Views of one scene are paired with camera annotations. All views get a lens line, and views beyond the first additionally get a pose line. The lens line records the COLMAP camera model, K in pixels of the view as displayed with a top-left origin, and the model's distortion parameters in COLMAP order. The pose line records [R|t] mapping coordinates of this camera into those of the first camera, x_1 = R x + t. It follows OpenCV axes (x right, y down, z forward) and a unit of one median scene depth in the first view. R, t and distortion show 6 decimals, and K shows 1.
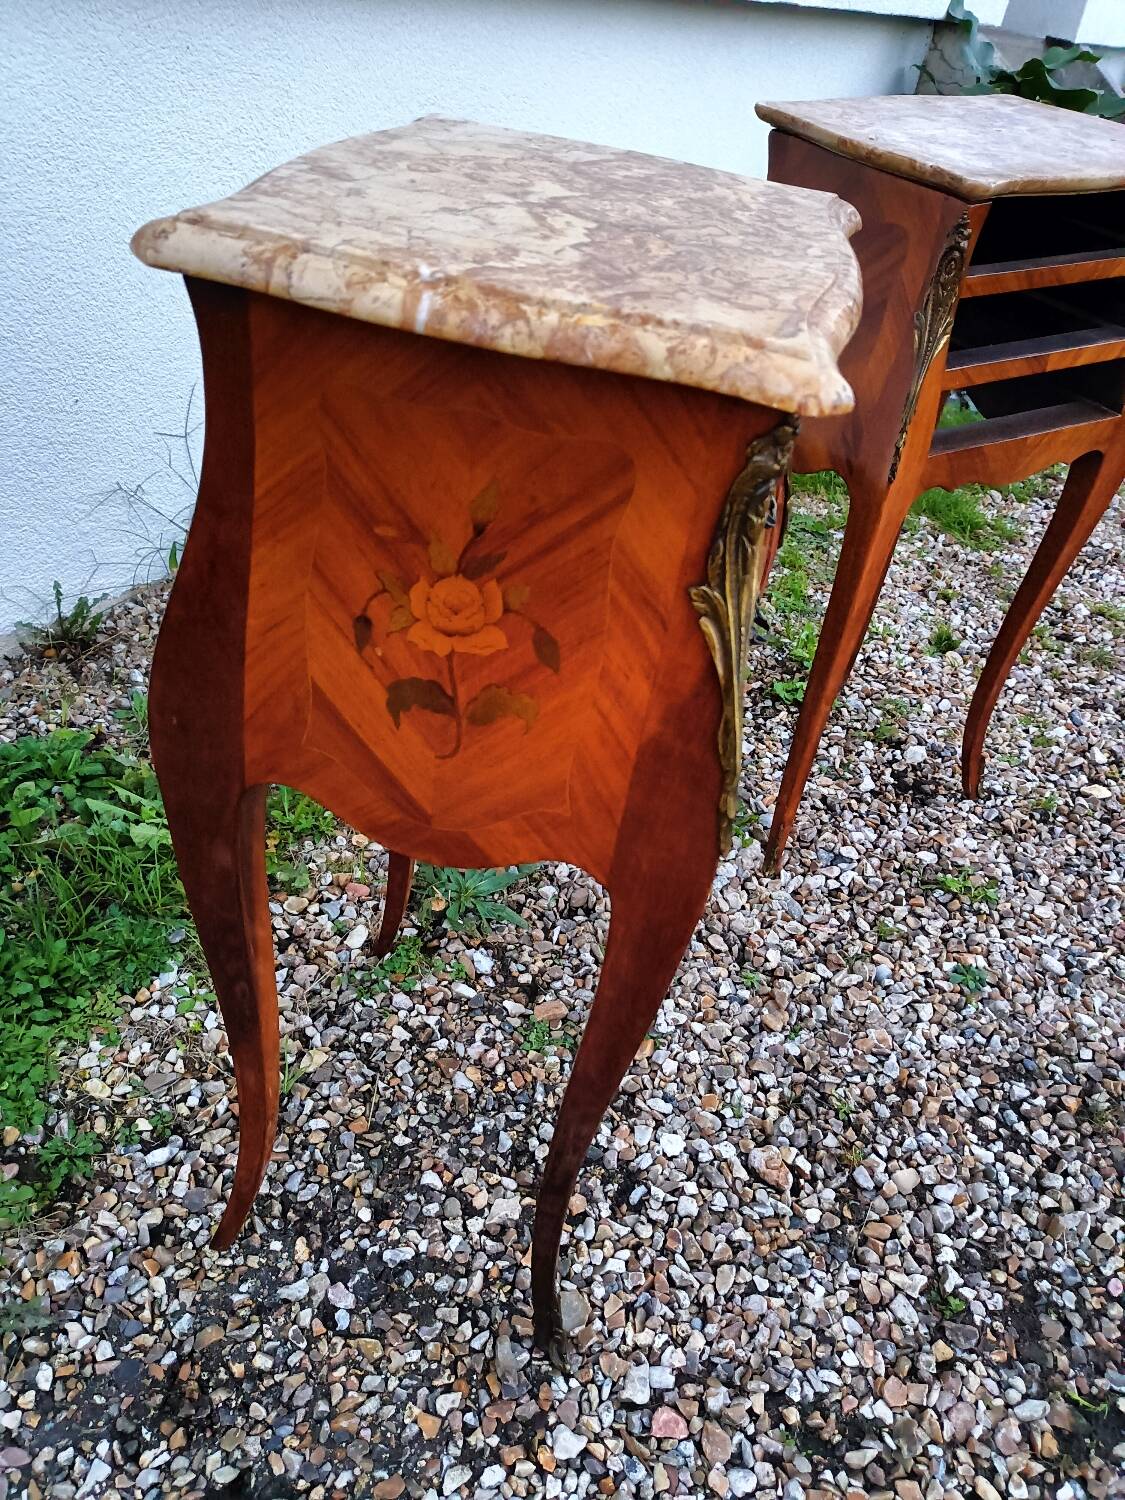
lens RADIAL K [[1123.6, 0, 561.6], [0, 1123.6, 752.4], [0, 0, 1]] dist [0.026506, -0.017044]
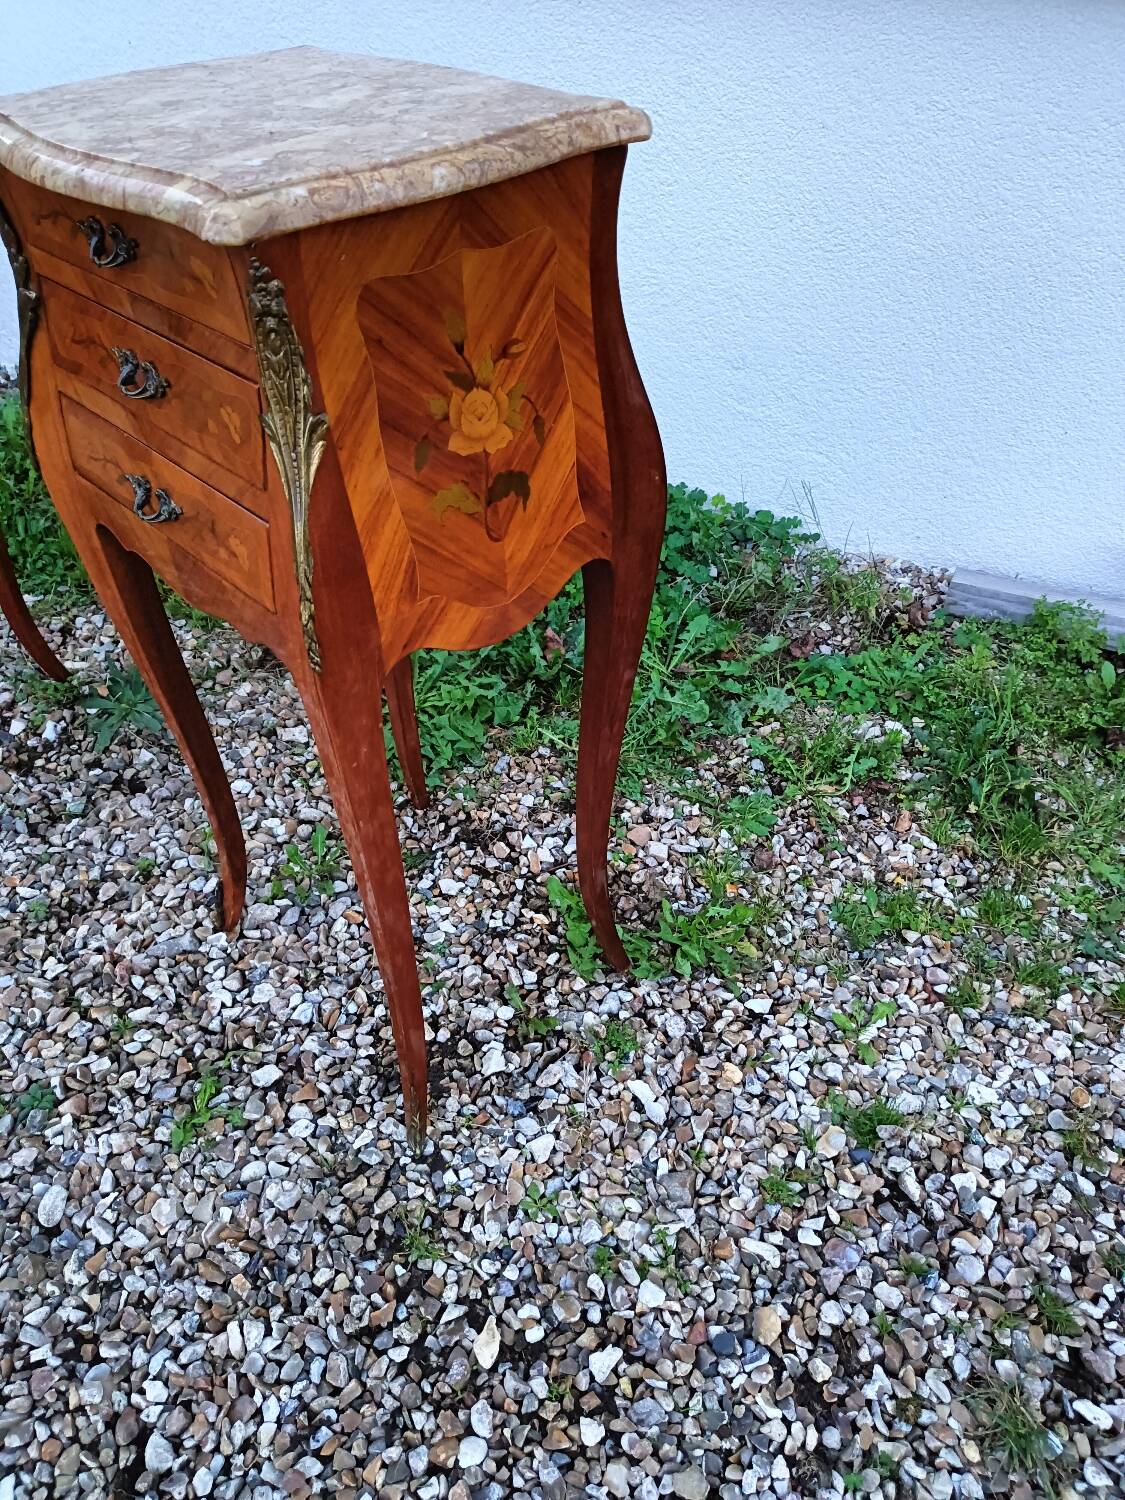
lens RADIAL K [[1123.6, 0, 561.6], [0, 1123.6, 752.4], [0, 0, 1]] dist [0.026506, -0.017044]
pose [[0.222913, 0.555206, -0.801284, 1.231143], [-0.583434, 0.734483, 0.346611, -0.636820], [0.780970, 0.390232, 0.487652, 1.022208]]
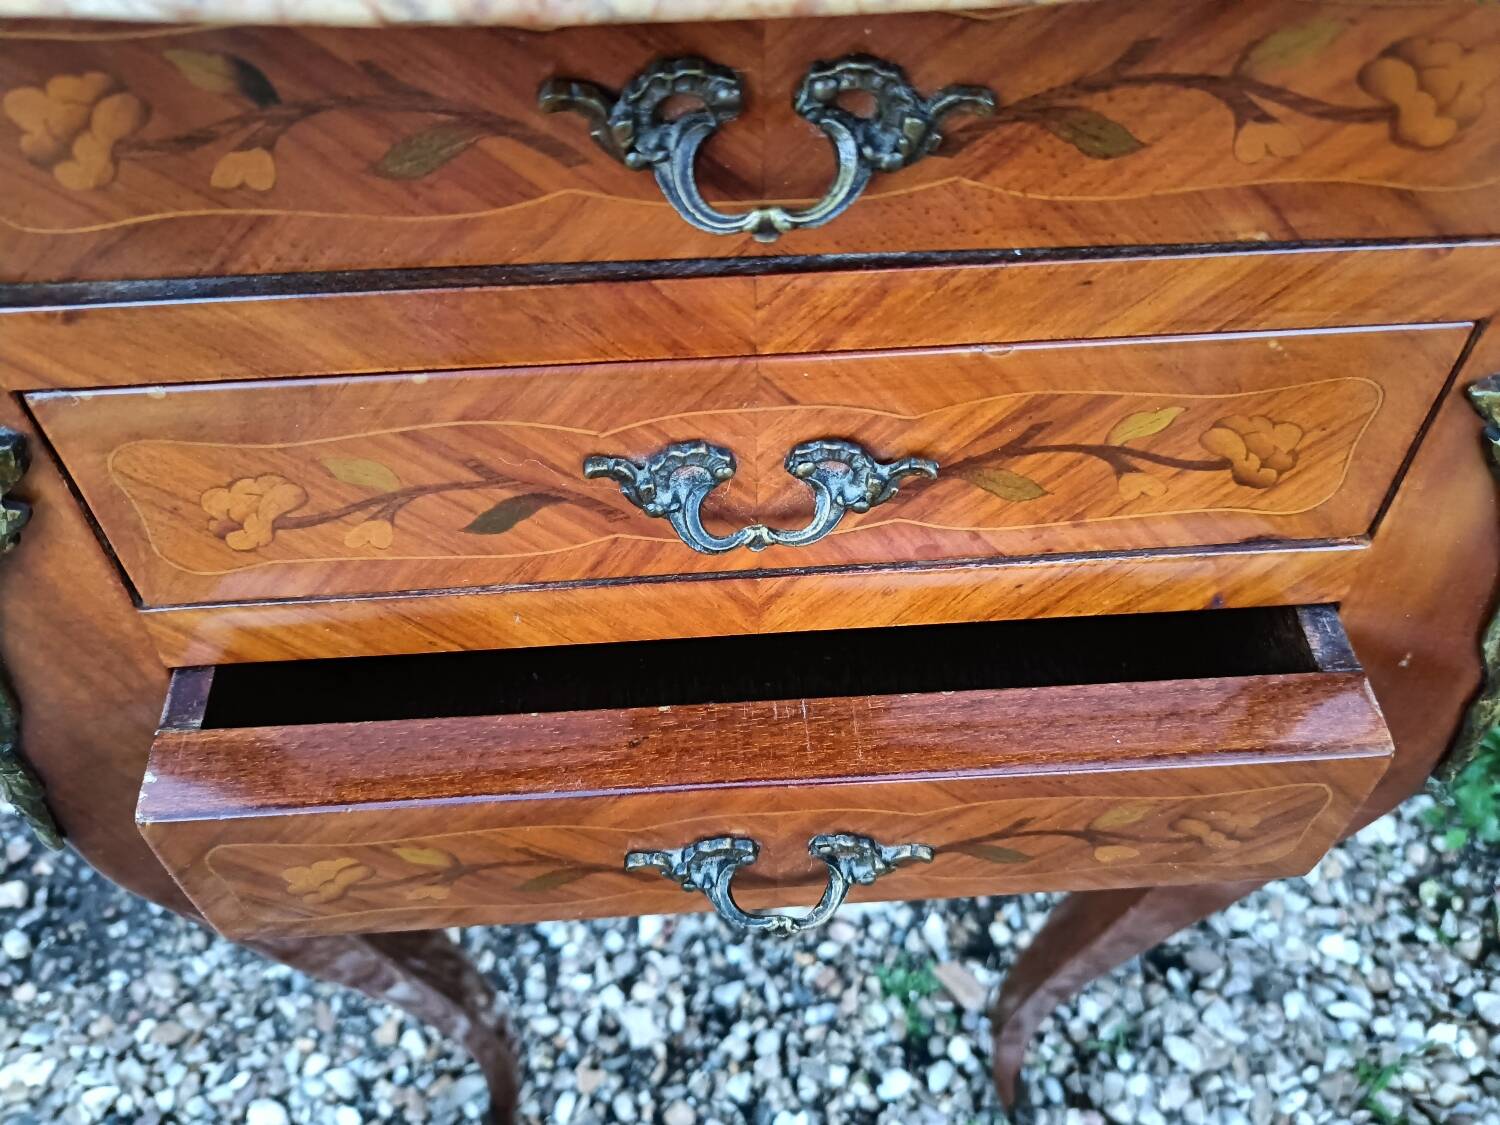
lens RADIAL K [[1152.2, 0, 748.6], [0, 1152.2, 564.8], [0, 0, 1]] dist [-0.005439, -0.001679]
pose [[0.287469, 0.687151, -0.667222, 0.288552], [-0.548114, 0.689304, 0.473741, -0.246350], [0.785450, 0.229528, 0.574791, 0.509083]]
